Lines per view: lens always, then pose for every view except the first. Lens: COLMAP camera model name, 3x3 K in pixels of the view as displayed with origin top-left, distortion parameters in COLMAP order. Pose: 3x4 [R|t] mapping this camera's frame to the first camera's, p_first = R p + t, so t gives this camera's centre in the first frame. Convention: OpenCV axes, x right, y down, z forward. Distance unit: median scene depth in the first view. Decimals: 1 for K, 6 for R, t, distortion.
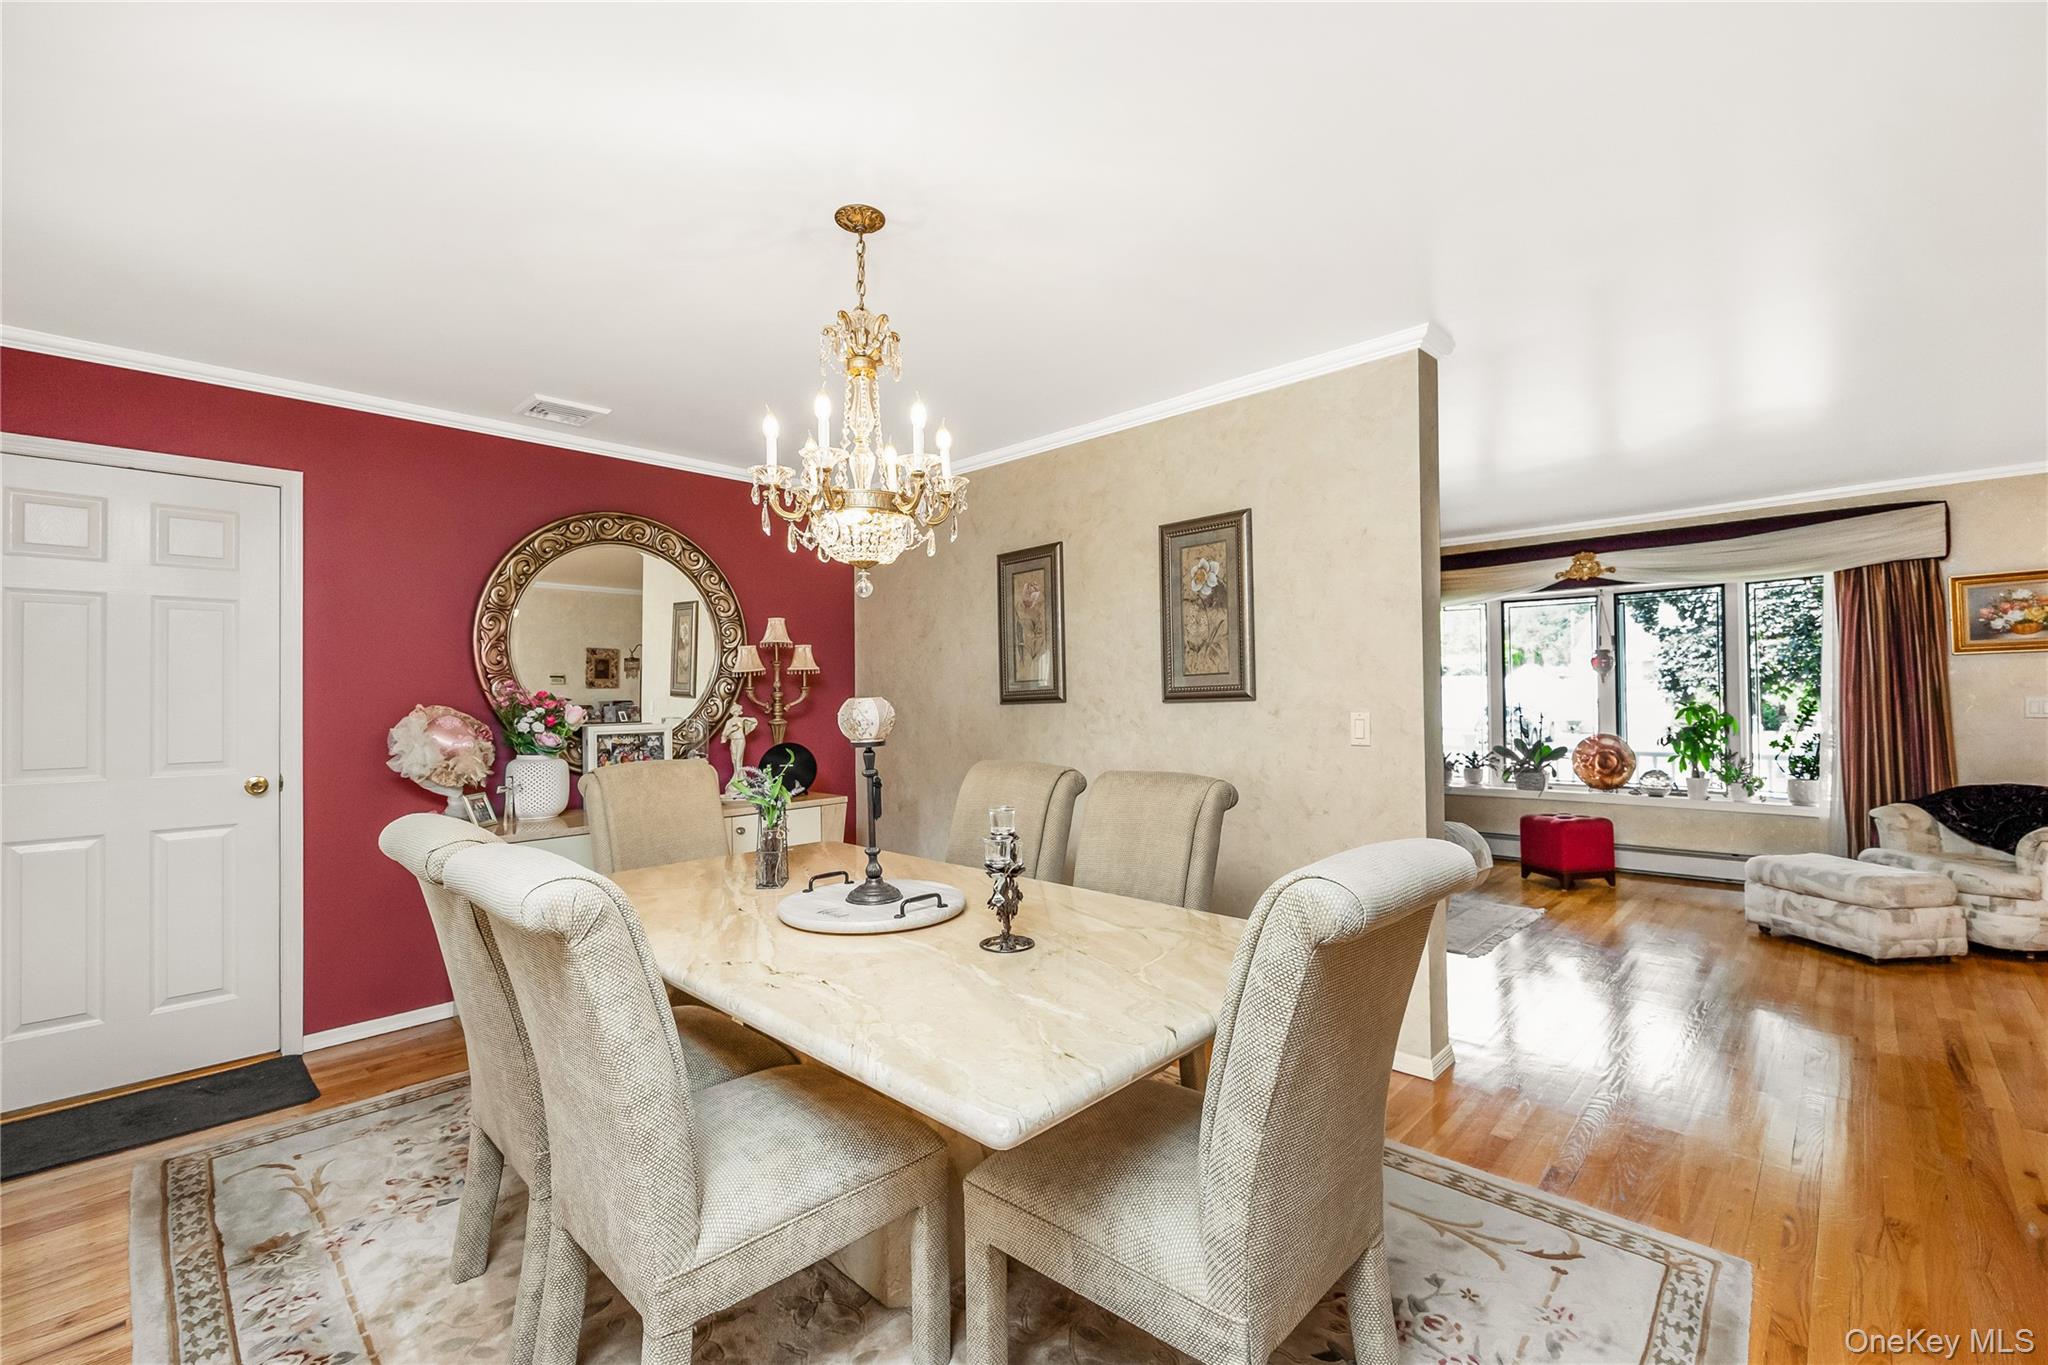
lens RADIAL K [[868.9, 0, 1017.5], [0, 868.9, 686.3], [0, 0, 1]] dist [-0.005891, -0.000102]
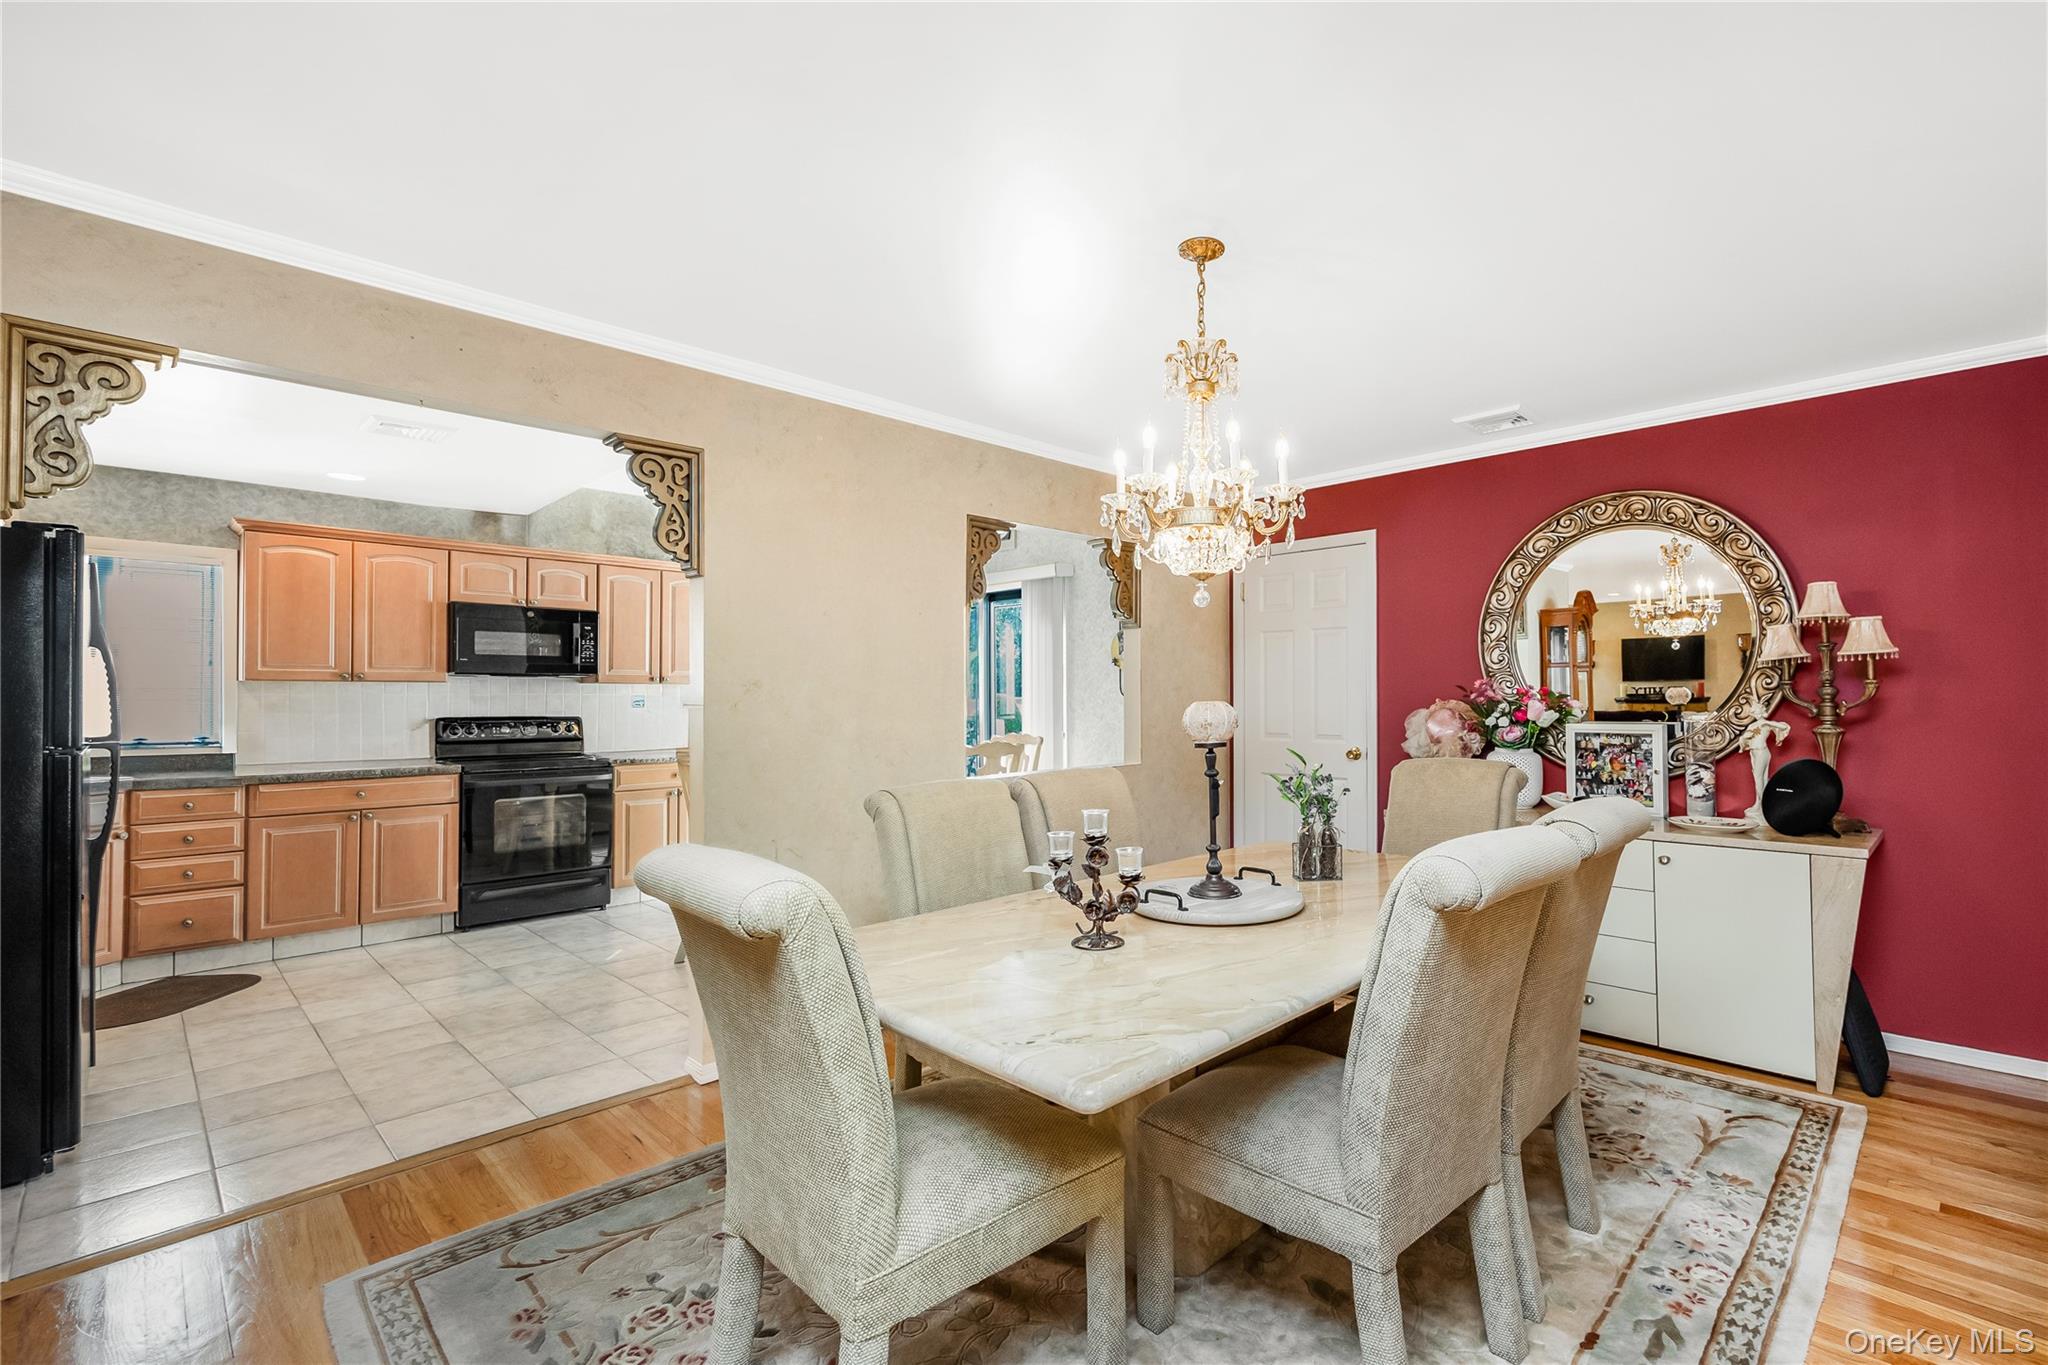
lens RADIAL K [[922.6, 0, 1148.5], [0, 922.6, 677.4], [0, 0, 1]] dist [0.000315, -0.000229]
pose [[0.033268, -0.008595, -0.999410, 0.536381], [0.015812, 0.999842, -0.008072, -0.004442], [0.999321, -0.015534, 0.033399, 0.505254]]
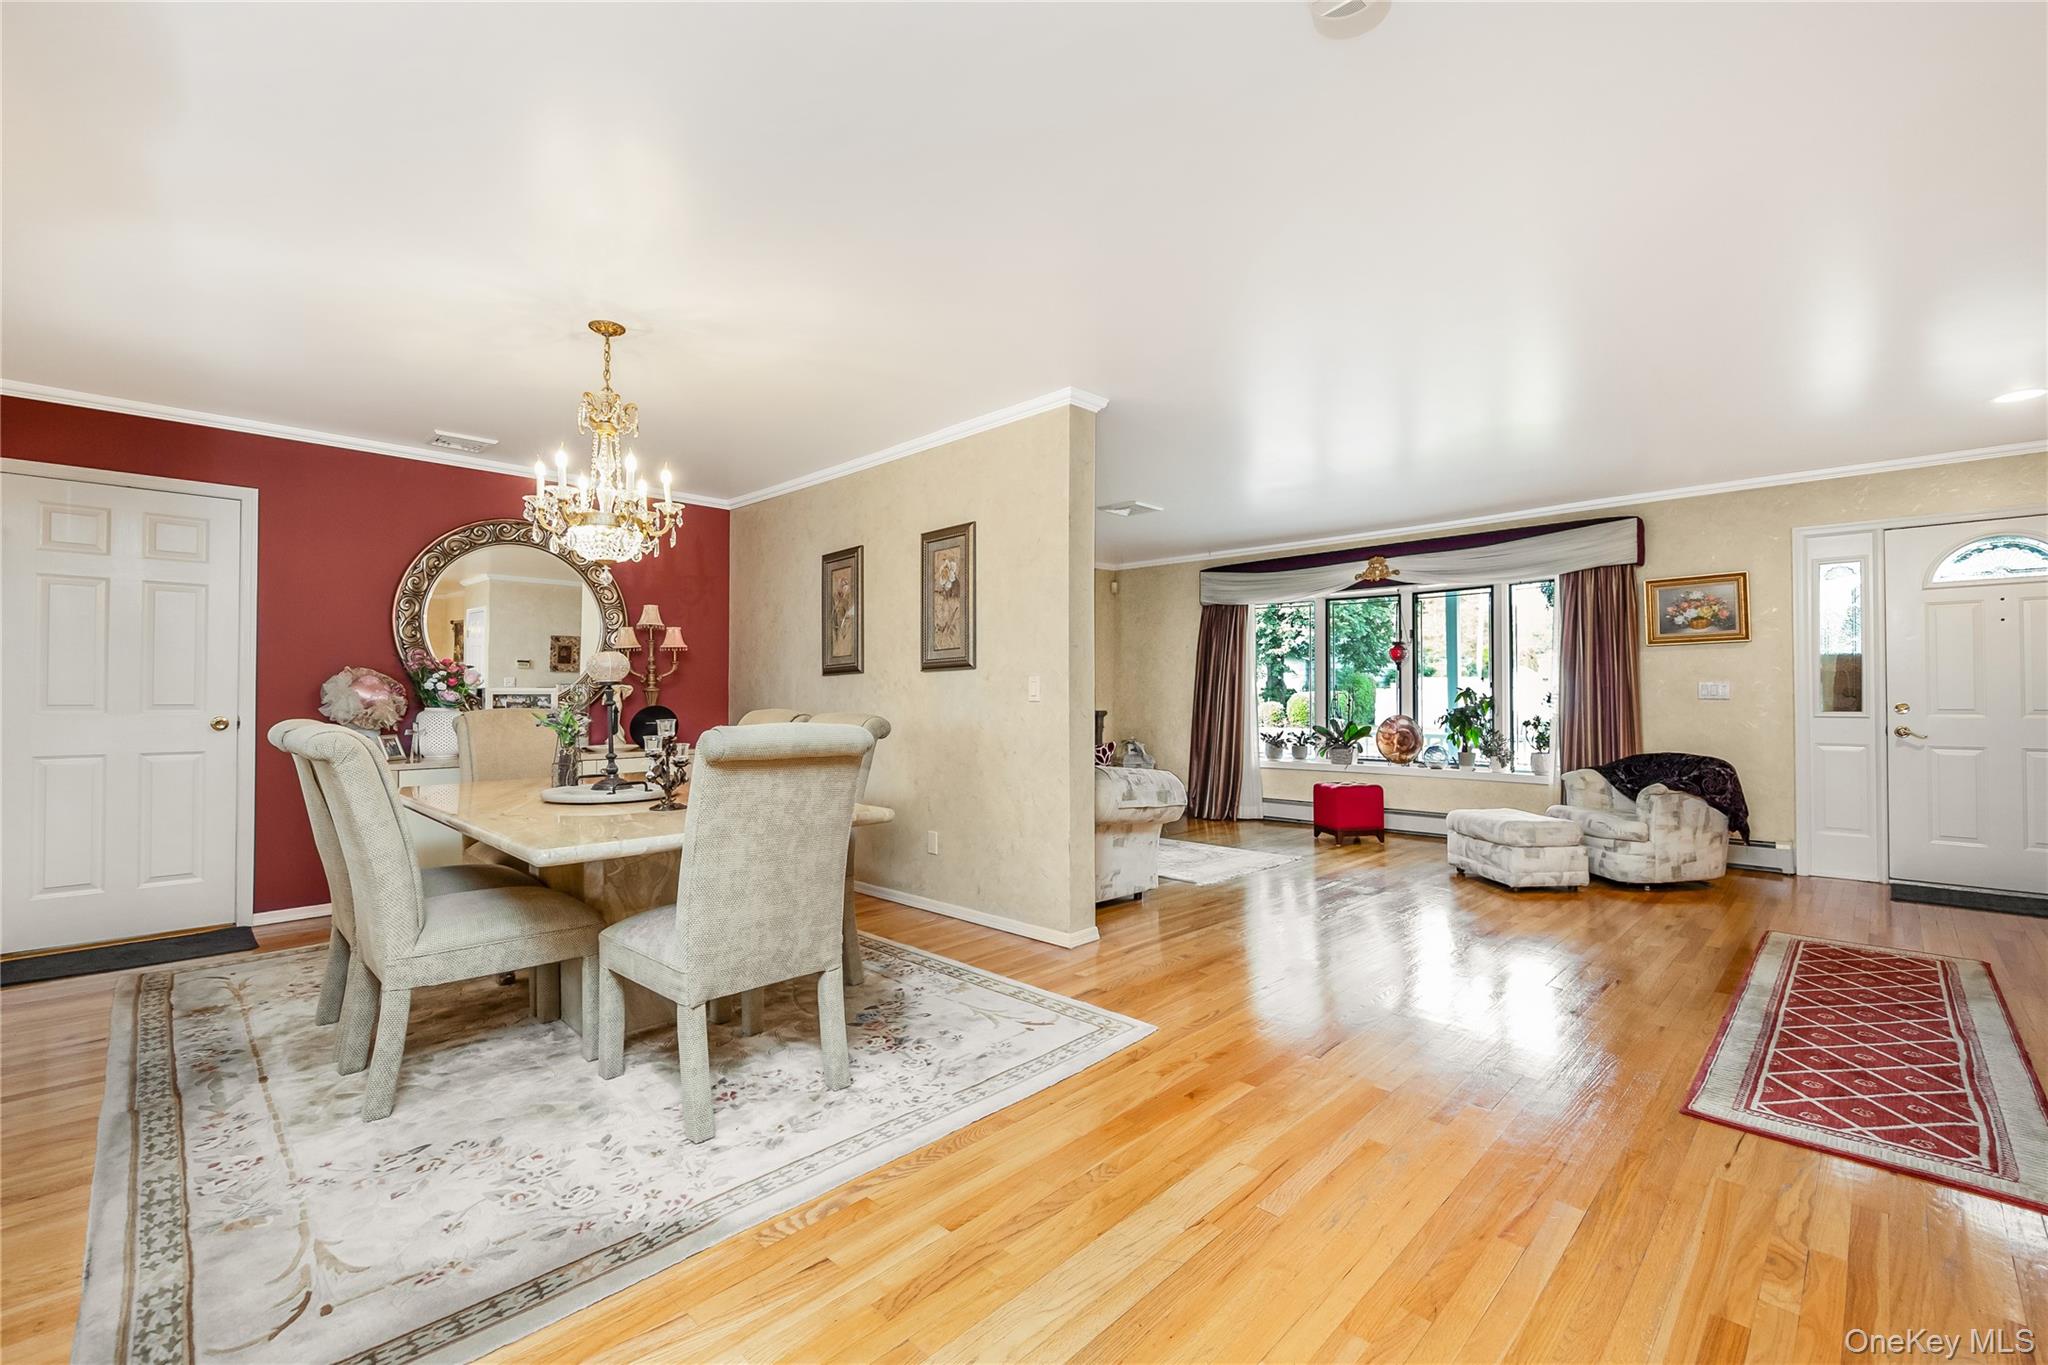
lens RADIAL K [[868.9, 0, 1017.5], [0, 868.9, 686.3], [0, 0, 1]] dist [-0.005891, -0.000102]
pose [[0.999815, 0.011090, -0.015741, 0.310773], [-0.011078, 0.999938, 0.000797, 0.035393], [0.015749, -0.000623, 0.999876, -0.263651]]
